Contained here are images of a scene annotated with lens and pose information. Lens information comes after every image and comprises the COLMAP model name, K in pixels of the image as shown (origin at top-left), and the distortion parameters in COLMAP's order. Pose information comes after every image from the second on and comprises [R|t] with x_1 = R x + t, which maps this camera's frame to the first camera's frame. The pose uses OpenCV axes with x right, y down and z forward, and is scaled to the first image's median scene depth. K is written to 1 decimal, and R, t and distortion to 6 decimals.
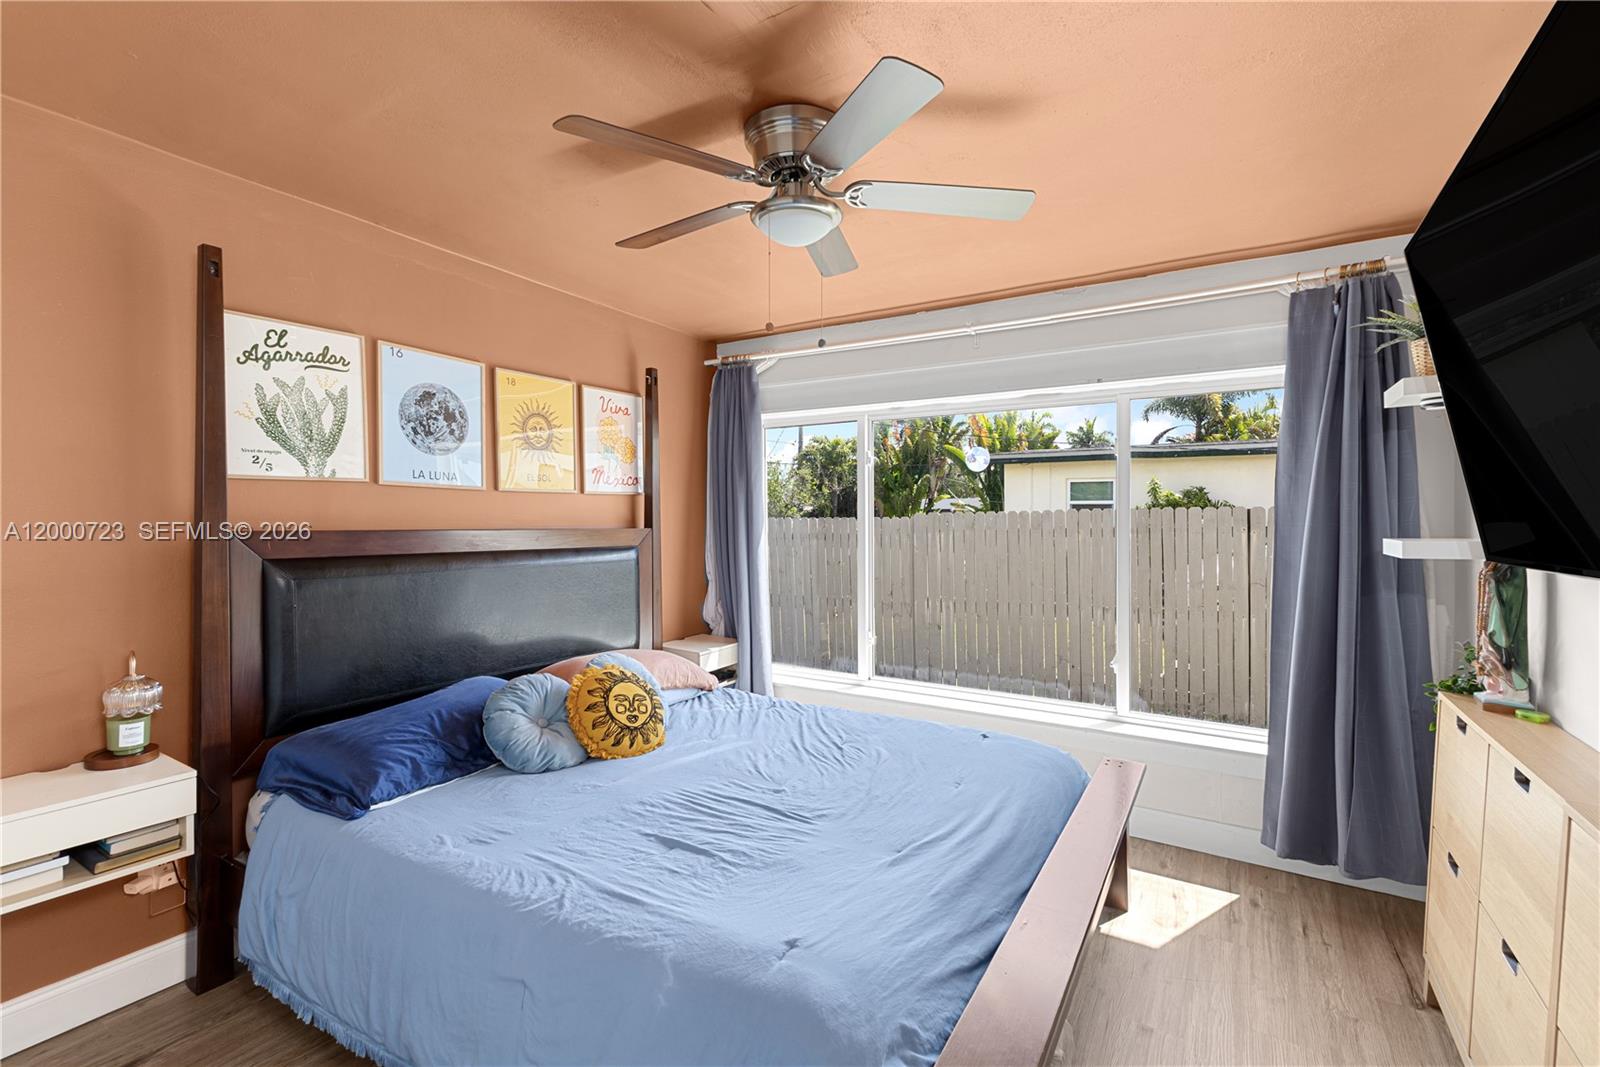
lens RADIAL K [[699.7, 0, 816.9], [0, 699.7, 523.6], [0, 0, 1]] dist [0.013727, -0.001906]
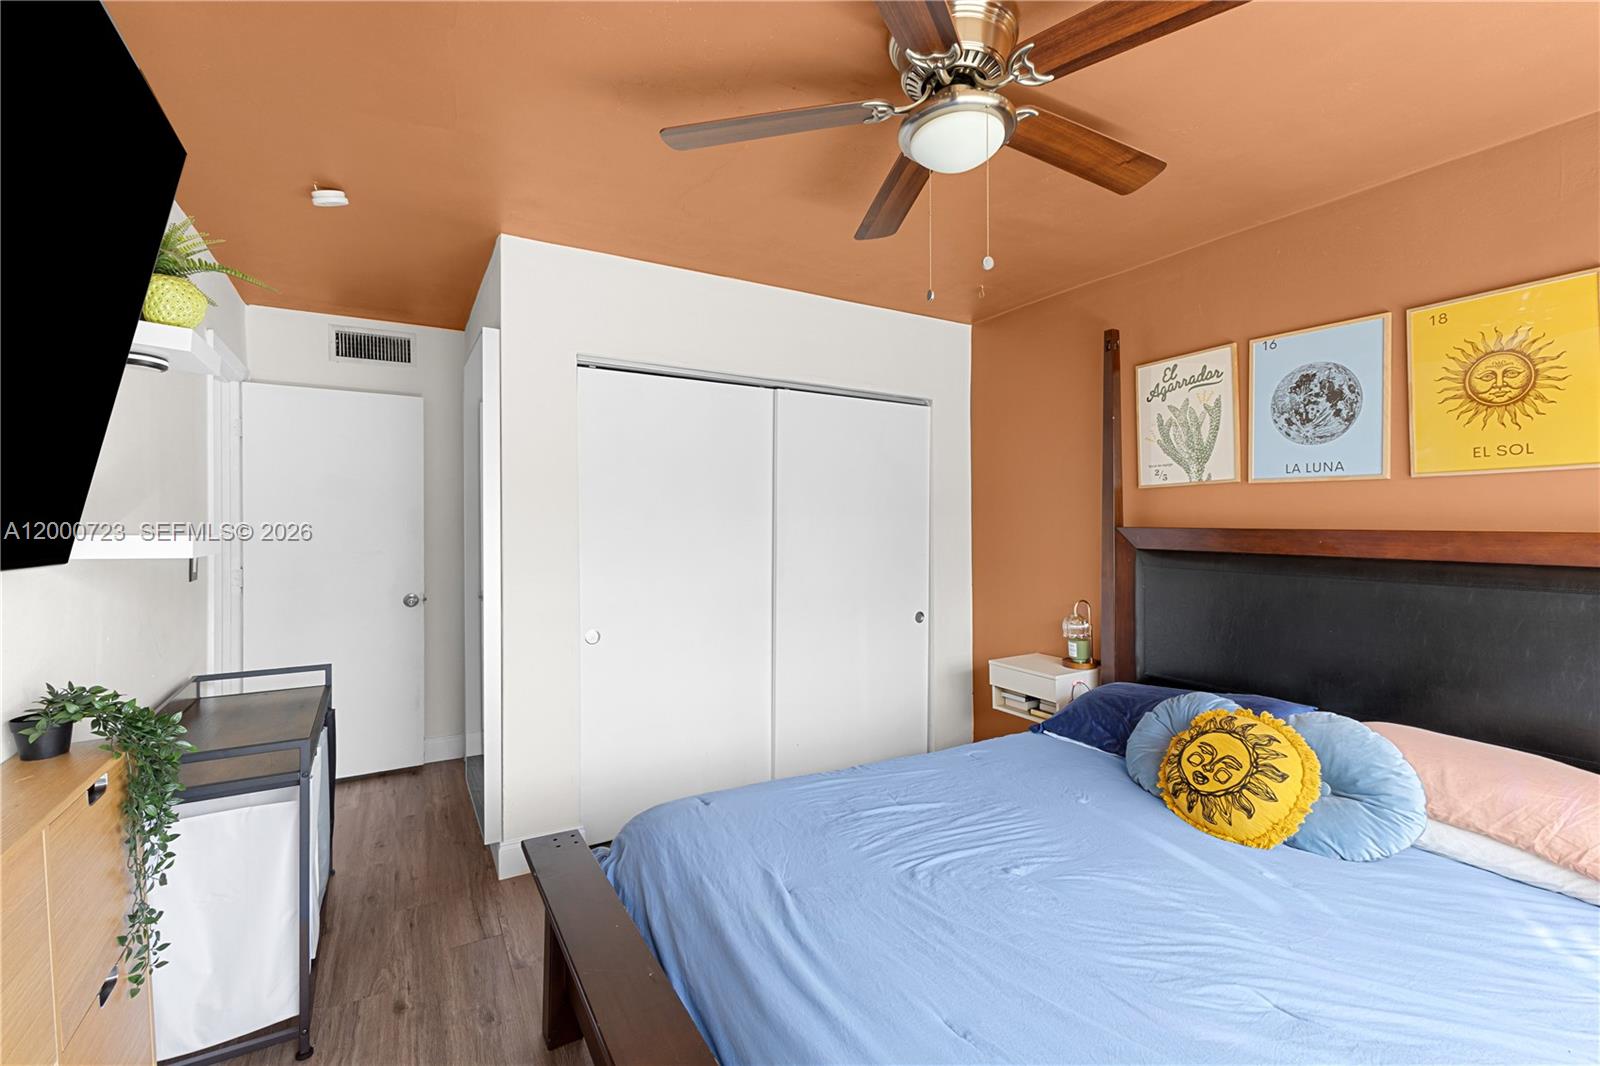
lens RADIAL K [[699.7, 0, 815.1], [0, 699.7, 530.0], [0, 0, 1]] dist [0.013727, -0.001906]
pose [[-0.470526, 0.007664, -0.882353, 0.594267], [-0.005879, 0.999913, 0.011820, 0.003313], [0.882366, 0.010749, -0.470440, 0.974845]]
